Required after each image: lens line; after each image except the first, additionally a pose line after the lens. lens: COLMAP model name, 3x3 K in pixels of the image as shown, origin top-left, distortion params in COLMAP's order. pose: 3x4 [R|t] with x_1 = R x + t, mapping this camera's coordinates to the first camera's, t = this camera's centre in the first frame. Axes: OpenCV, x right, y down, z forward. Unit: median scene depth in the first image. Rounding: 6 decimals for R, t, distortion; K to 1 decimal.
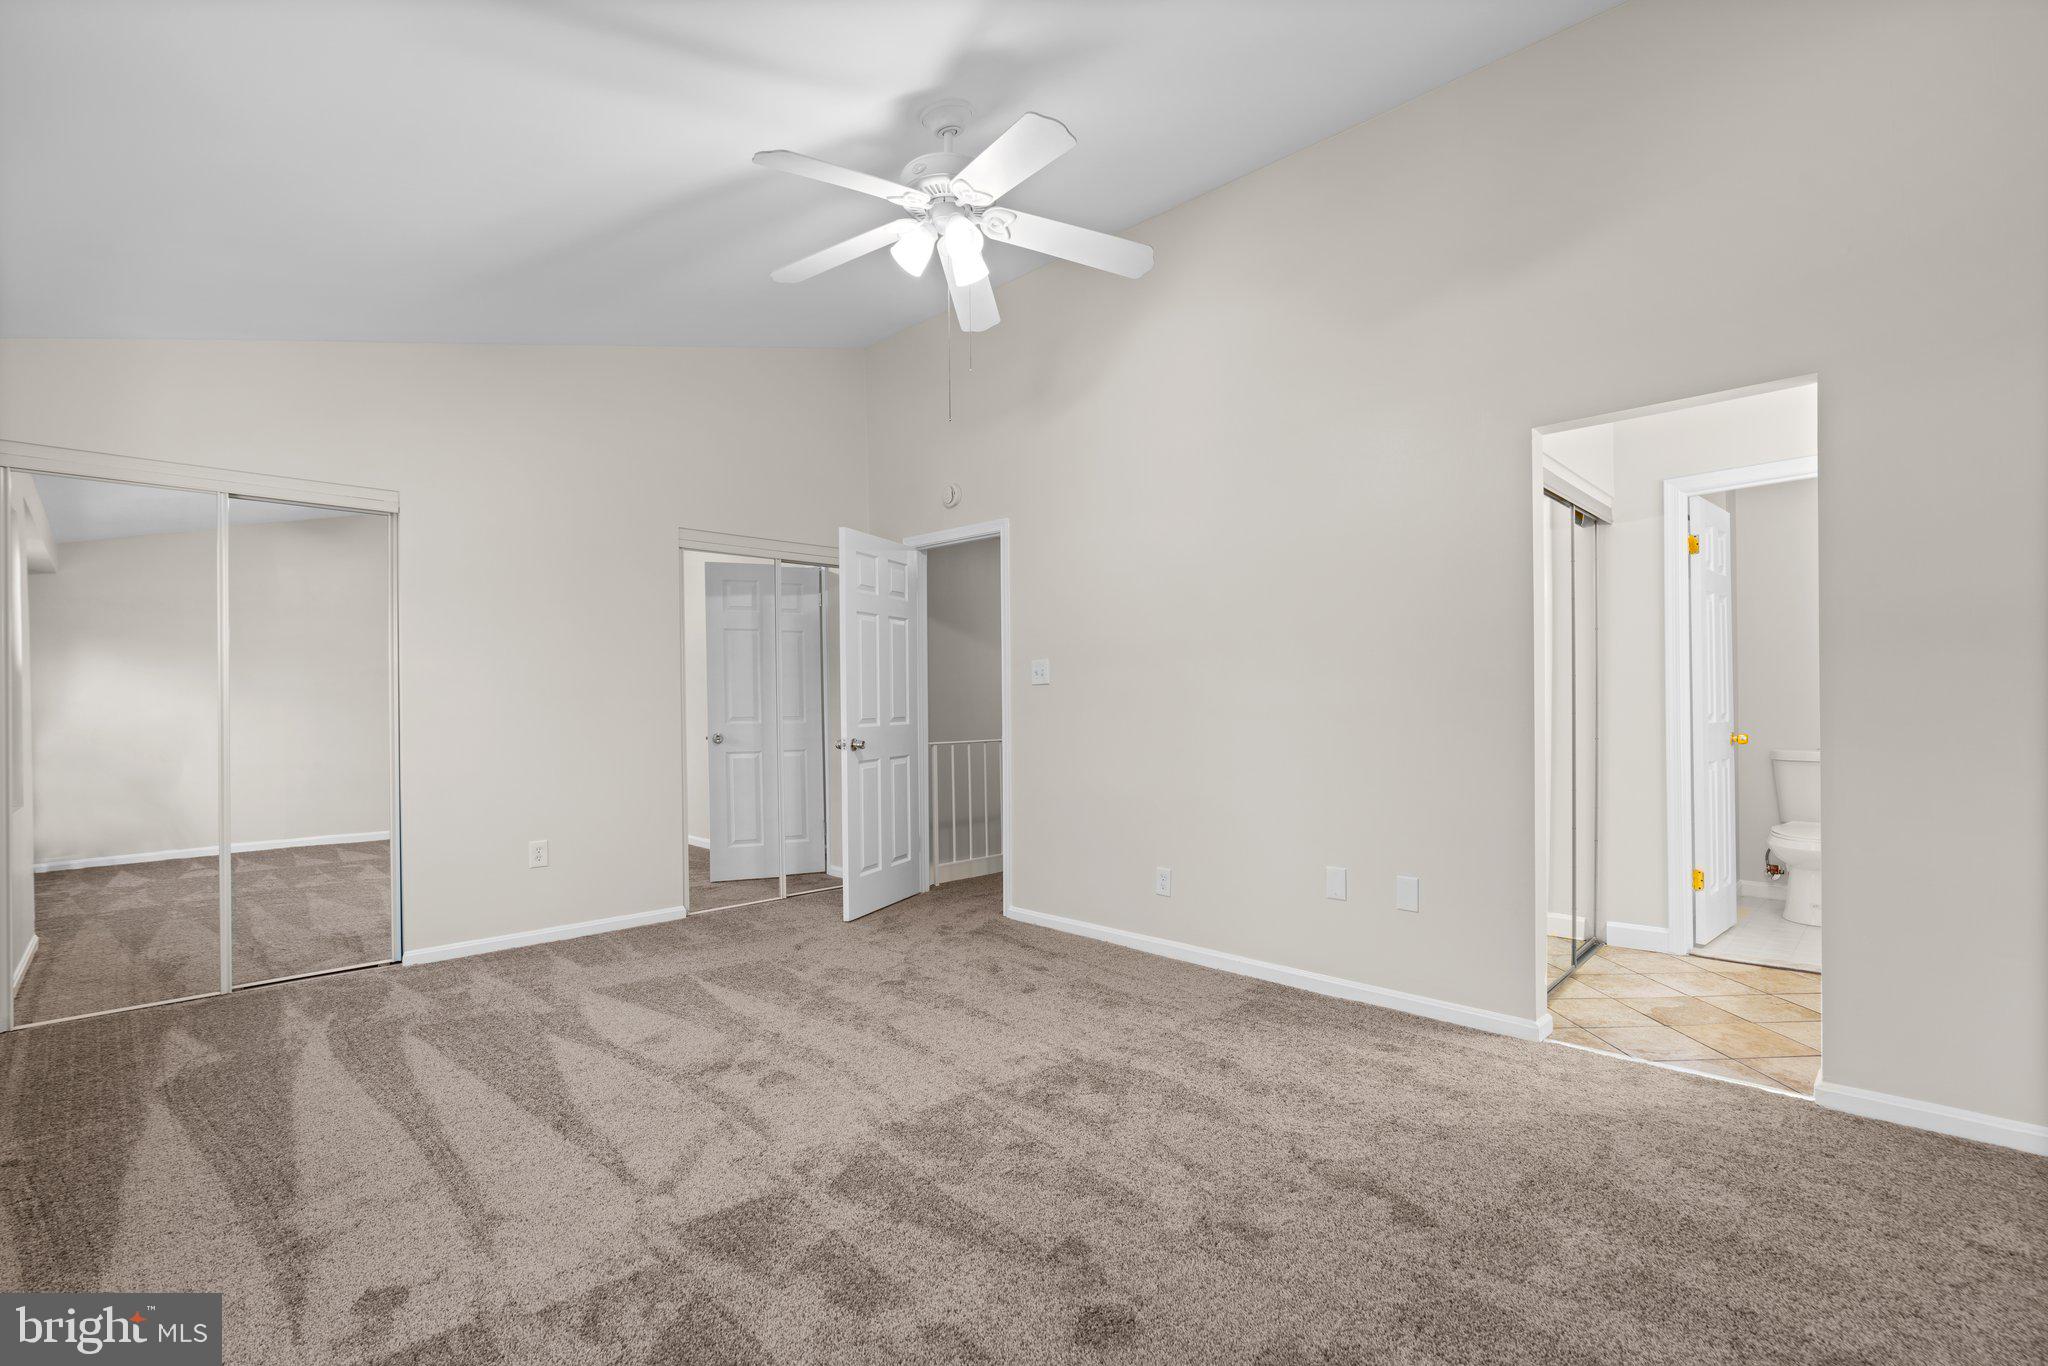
lens RADIAL K [[923.1, 0, 1023.7], [0, 923.1, 688.6], [0, 0, 1]] dist [-0.015861, 0.007736]
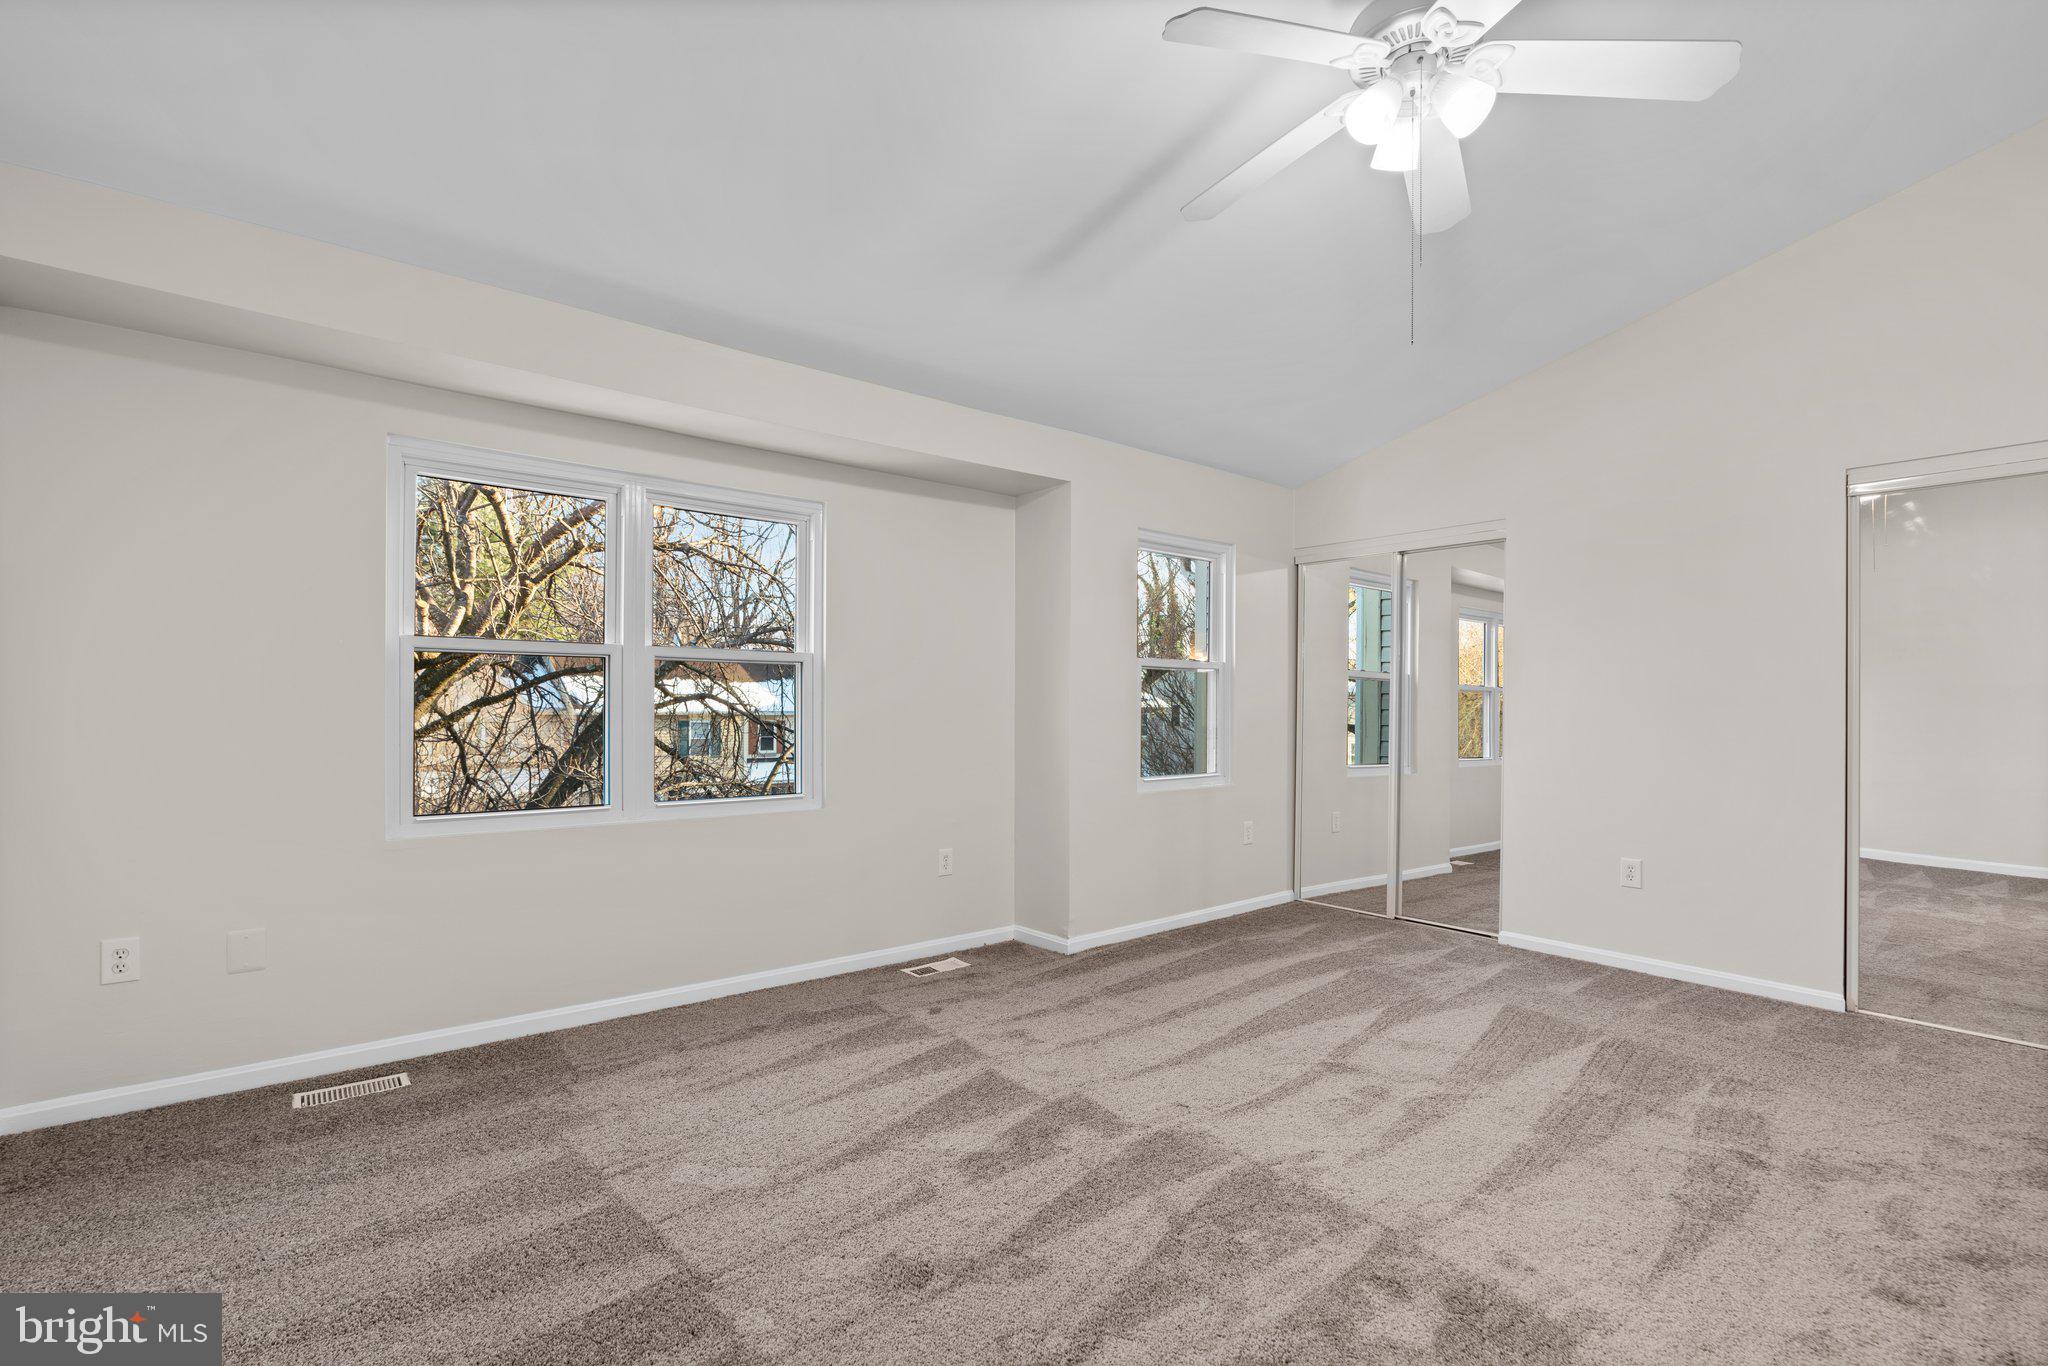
lens RADIAL K [[923.1, 0, 1023.7], [0, 923.1, 688.6], [0, 0, 1]] dist [-0.015861, 0.007736]
pose [[-0.091281, -0.007877, -0.995794, 0.626858], [0.006443, 0.999943, -0.008501, -0.003770], [0.995804, -0.007192, -0.091225, 0.655386]]
